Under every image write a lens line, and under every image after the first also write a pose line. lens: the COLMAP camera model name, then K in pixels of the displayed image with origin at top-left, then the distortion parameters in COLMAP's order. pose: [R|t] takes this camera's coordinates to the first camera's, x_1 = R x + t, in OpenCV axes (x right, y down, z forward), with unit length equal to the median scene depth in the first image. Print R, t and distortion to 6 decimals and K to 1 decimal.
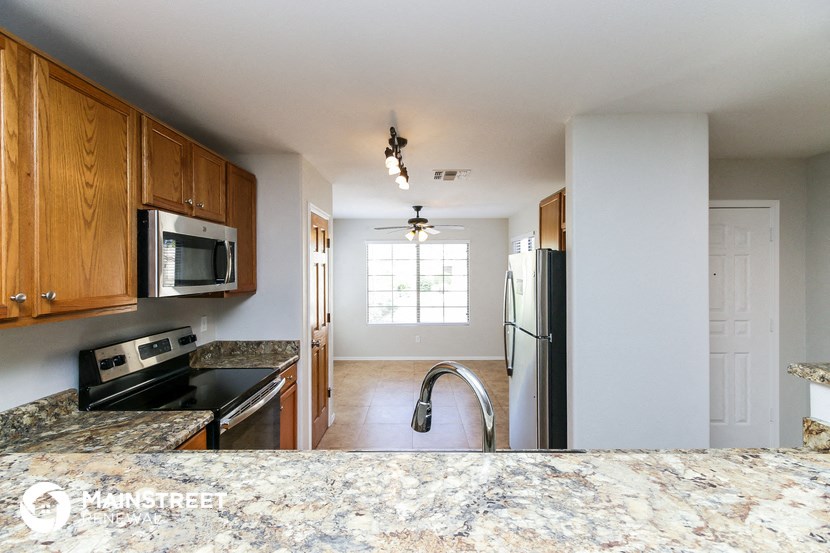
lens RADIAL K [[375.6, 0, 415.0], [0, 375.6, 276.5], [0, 0, 1]] dist [0.000692, 0.000056]
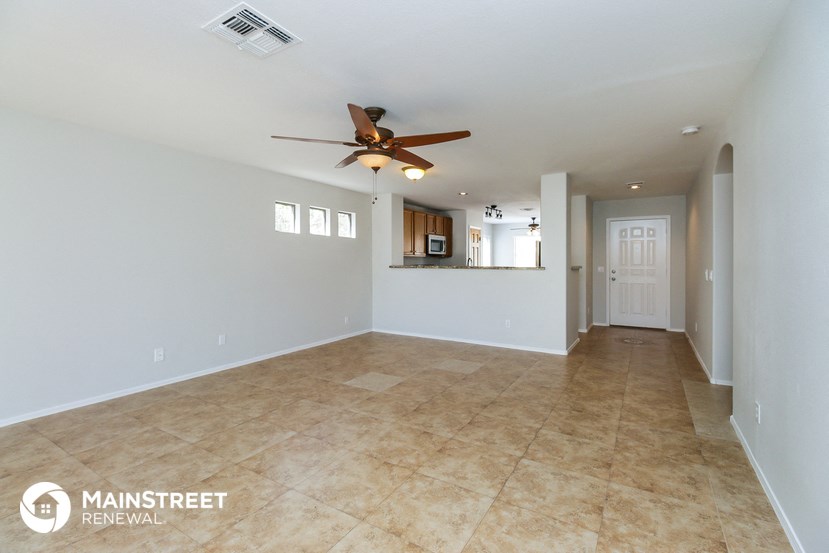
lens RADIAL K [[380.4, 0, 413.0], [0, 380.4, 262.3], [0, 0, 1]] dist [0.003142, 0.000346]
pose [[0.855983, 0.006653, -0.516962, 0.725215], [-0.012682, 0.999887, -0.008130, 0.095574], [0.516849, 0.013515, 0.855970, -1.445206]]
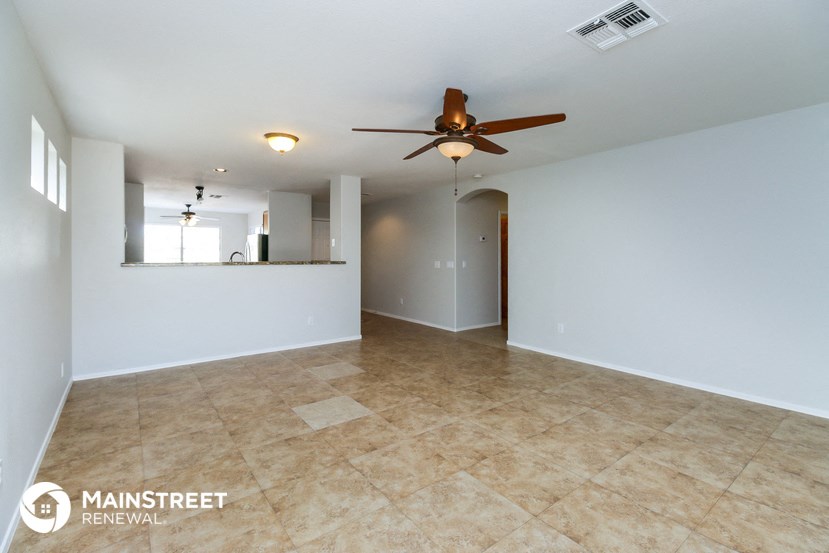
lens RADIAL K [[380.4, 0, 413.0], [0, 380.4, 262.3], [0, 0, 1]] dist [0.003142, 0.000346]
pose [[0.795012, -0.003519, 0.606584, -0.329086], [0.003230, 0.999994, 0.001567, 0.097232], [-0.606585, 0.000714, 0.795018, -1.343860]]
